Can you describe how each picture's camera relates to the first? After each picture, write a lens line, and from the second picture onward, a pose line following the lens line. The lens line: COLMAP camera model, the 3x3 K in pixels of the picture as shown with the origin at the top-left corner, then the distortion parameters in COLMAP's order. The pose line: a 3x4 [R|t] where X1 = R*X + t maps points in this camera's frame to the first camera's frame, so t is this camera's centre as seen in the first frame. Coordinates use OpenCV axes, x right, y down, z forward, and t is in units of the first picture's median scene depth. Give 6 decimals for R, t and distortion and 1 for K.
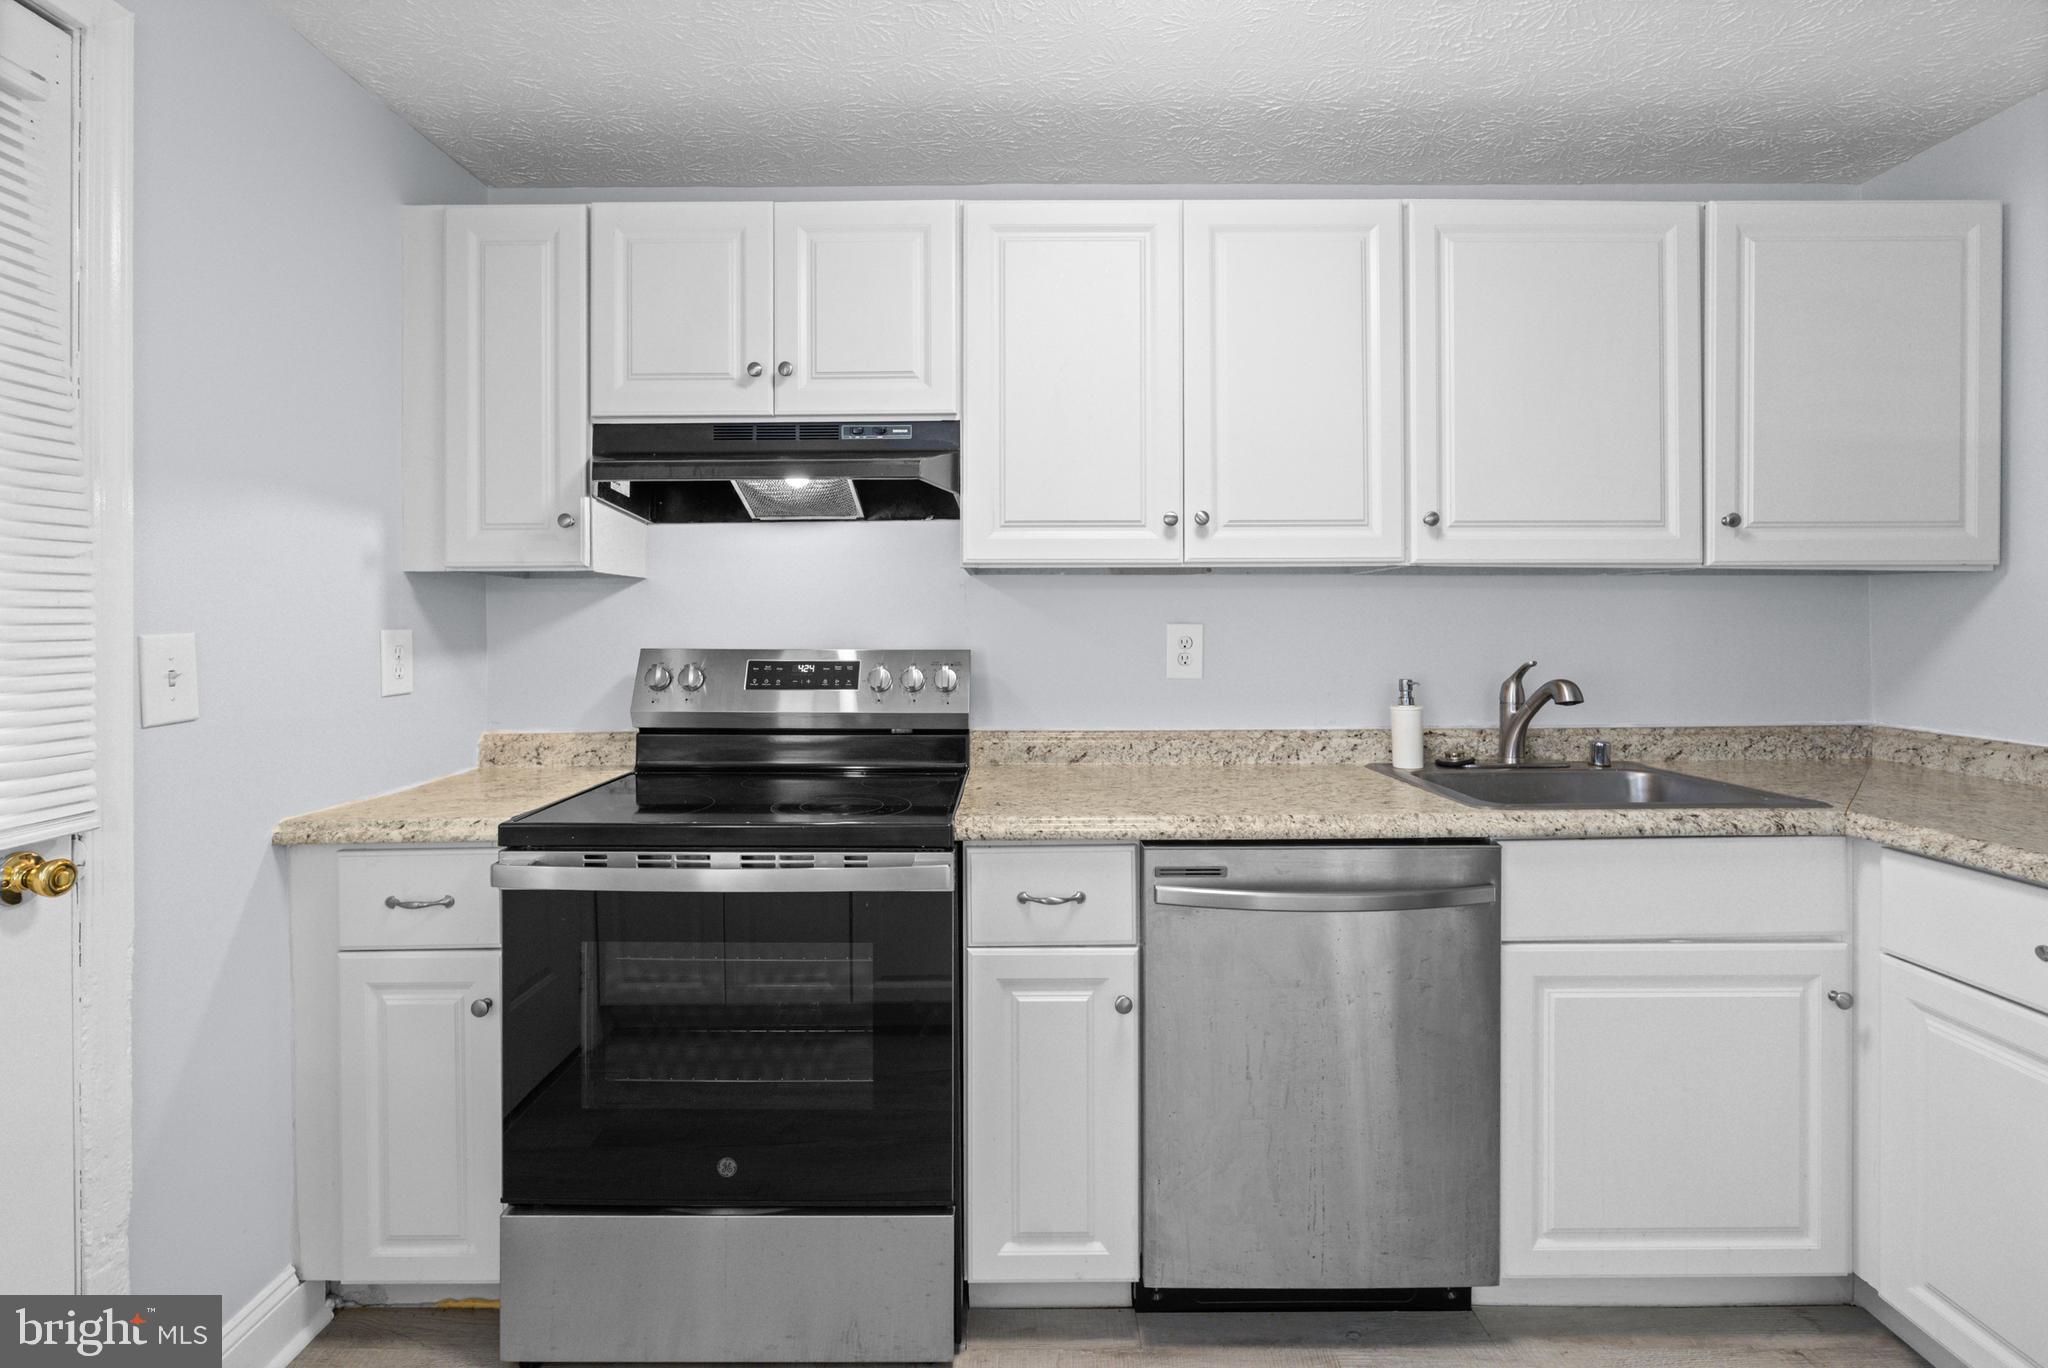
lens RADIAL K [[939.2, 0, 988.9], [0, 939.2, 612.9], [0, 0, 1]] dist [-0.013396, 0.002708]
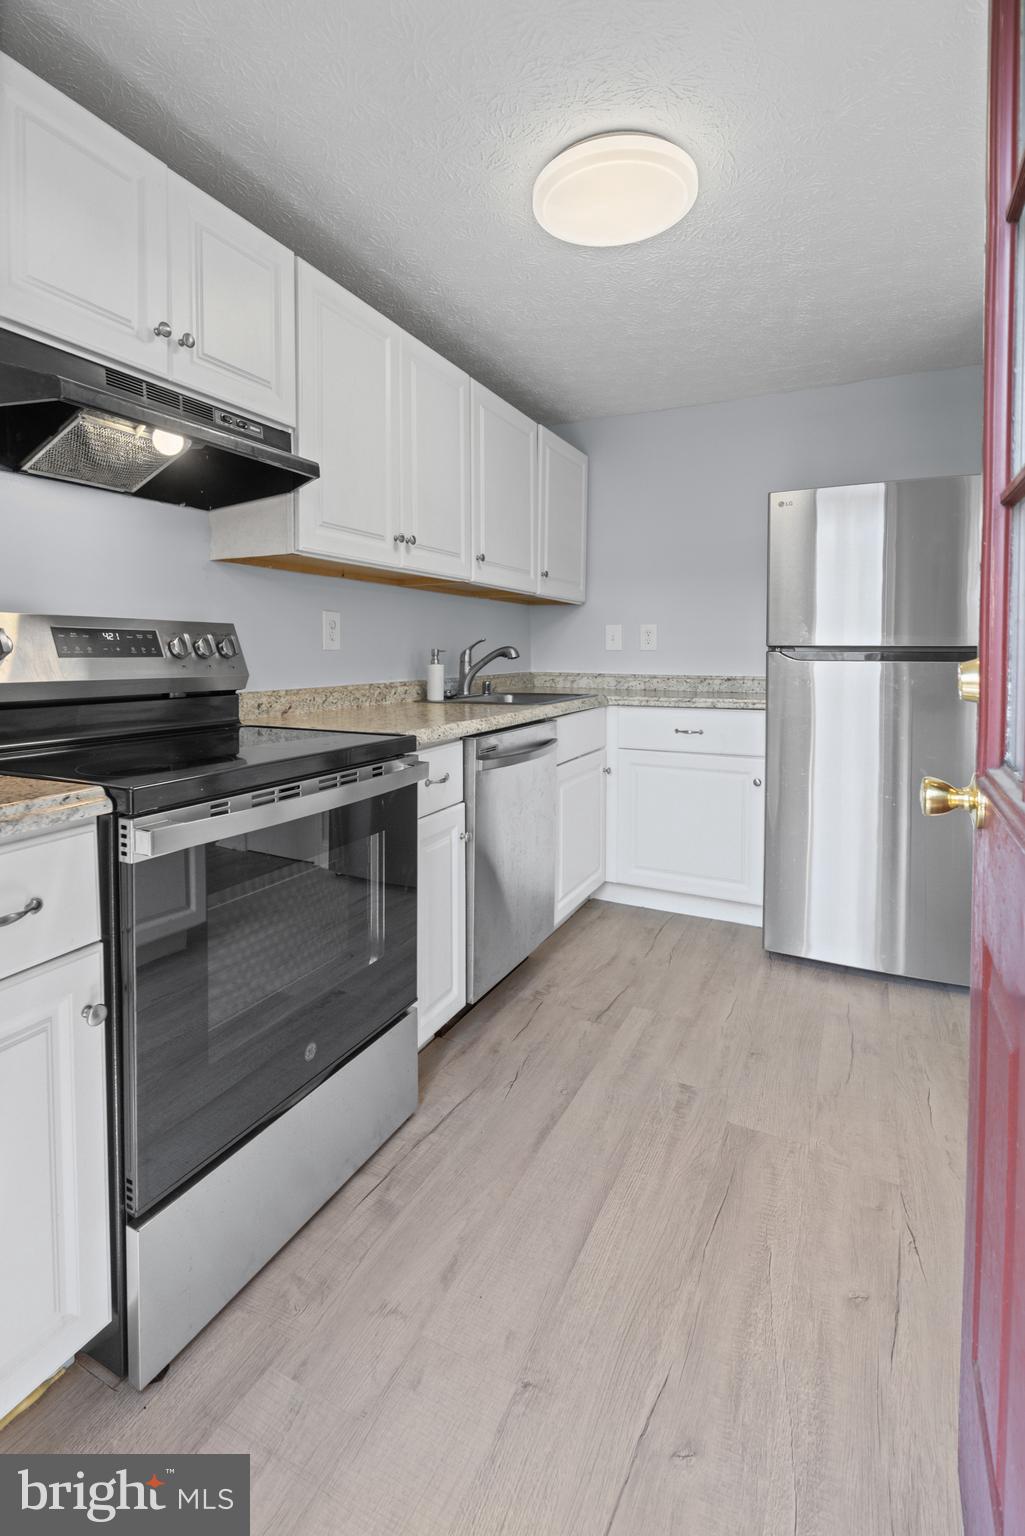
lens RADIAL K [[704.4, 0, 536.2], [0, 704.4, 664.5], [0, 0, 1]] dist [-0.013396, 0.002708]
pose [[0.426439, -0.018470, 0.904328, -0.734130], [-0.009688, 0.999641, 0.024985, 0.072399], [-0.904464, -0.019416, 0.426107, 0.309201]]
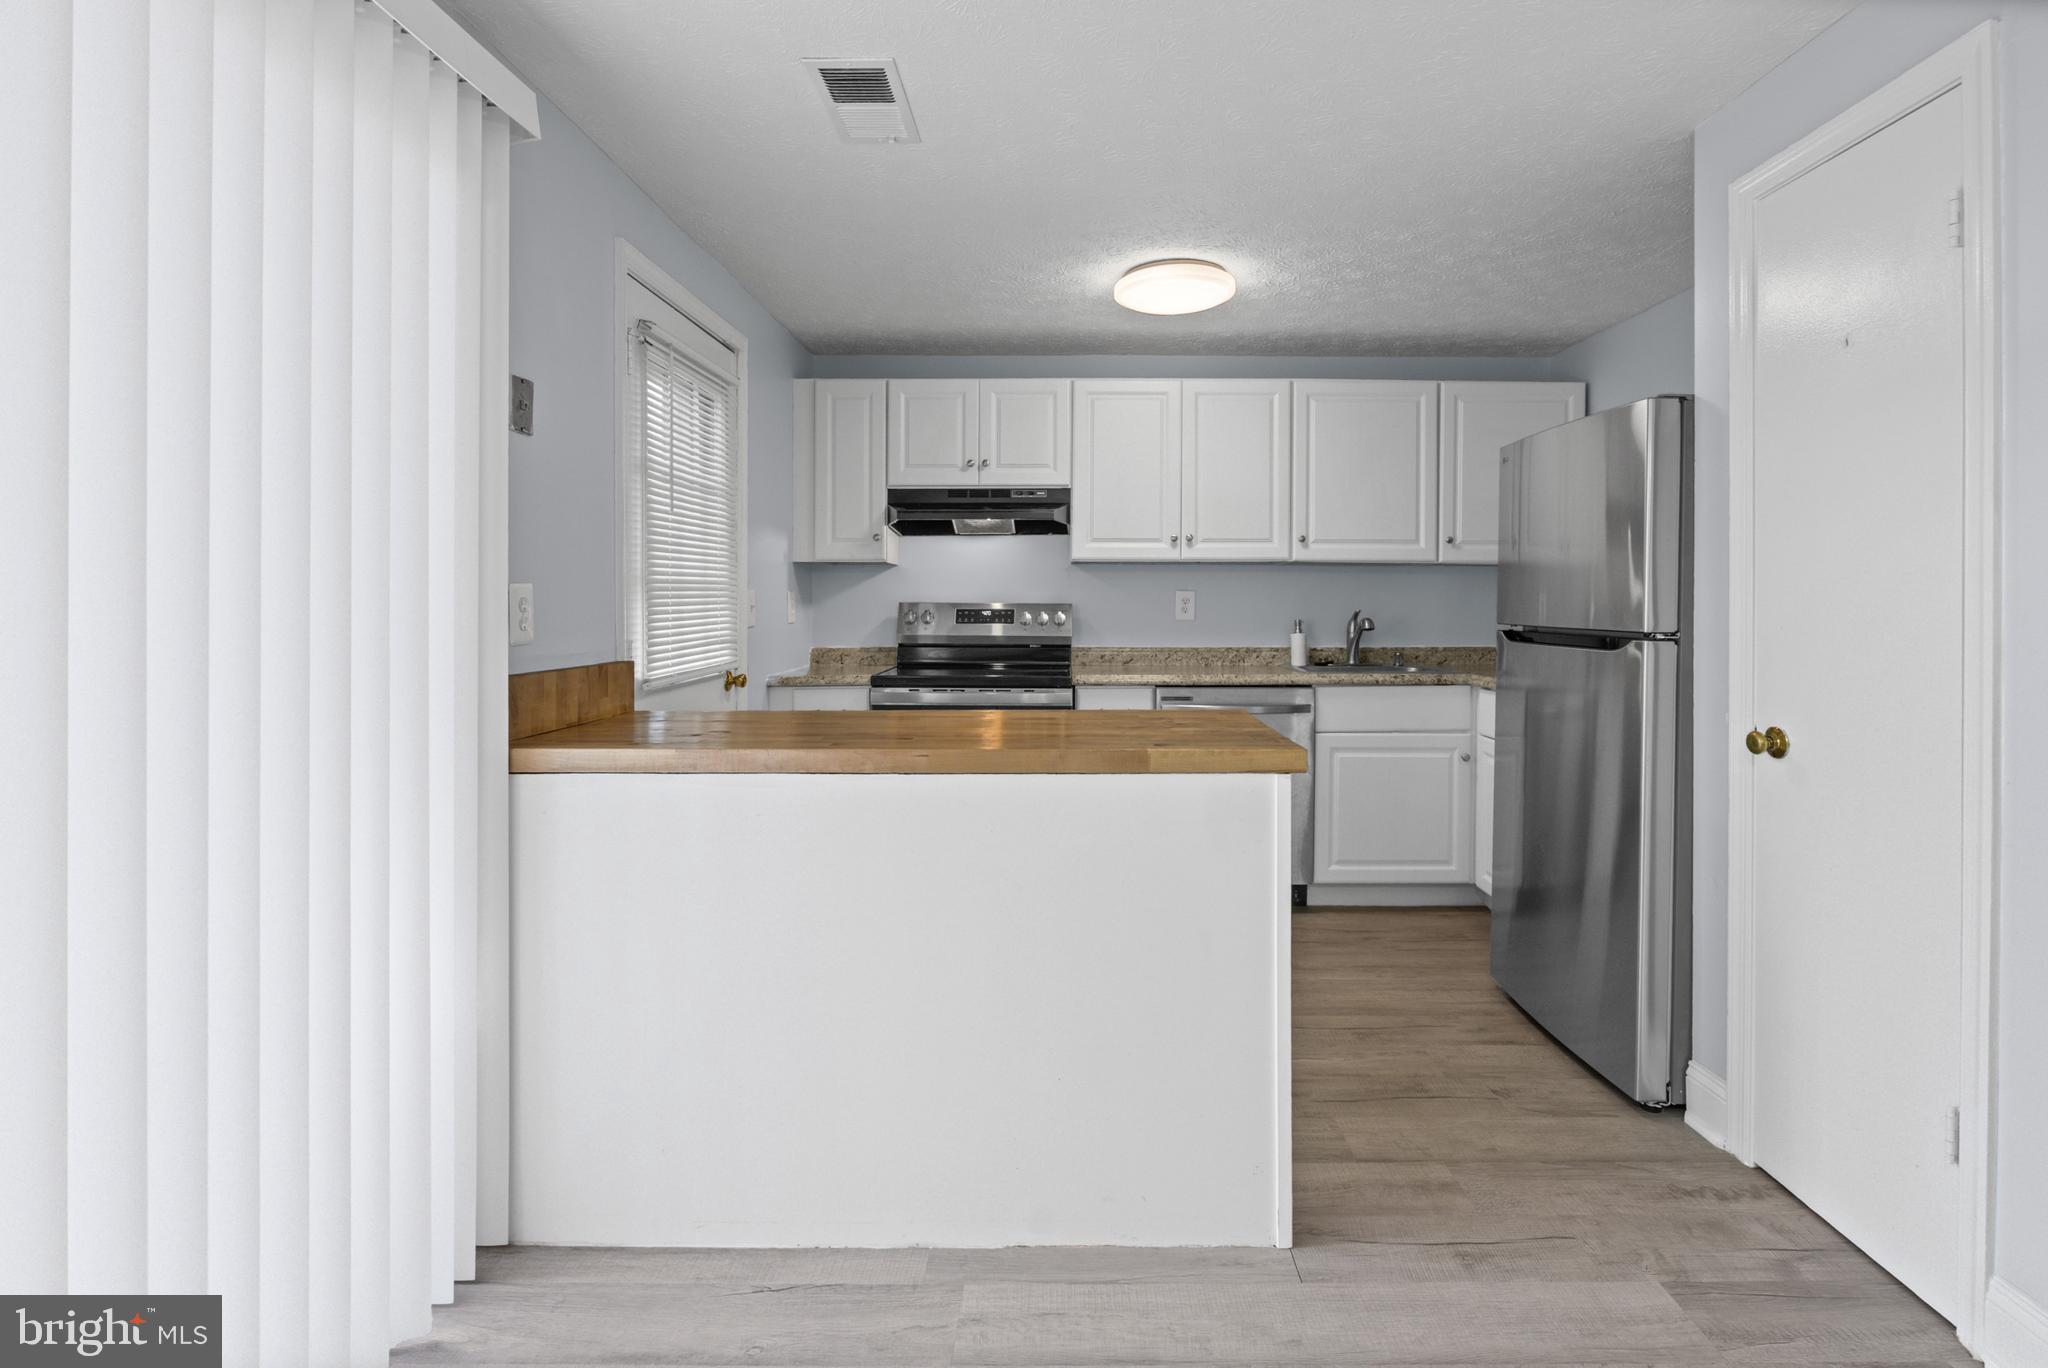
lens RADIAL K [[939.2, 0, 1078.1], [0, 939.2, 603.5], [0, 0, 1]] dist [-0.013396, 0.002708]
pose [[0.999314, 0.004559, 0.036755, -0.087542], [-0.004991, 0.999919, 0.011677, 0.018409], [-0.036699, -0.011853, 0.999256, -1.019042]]
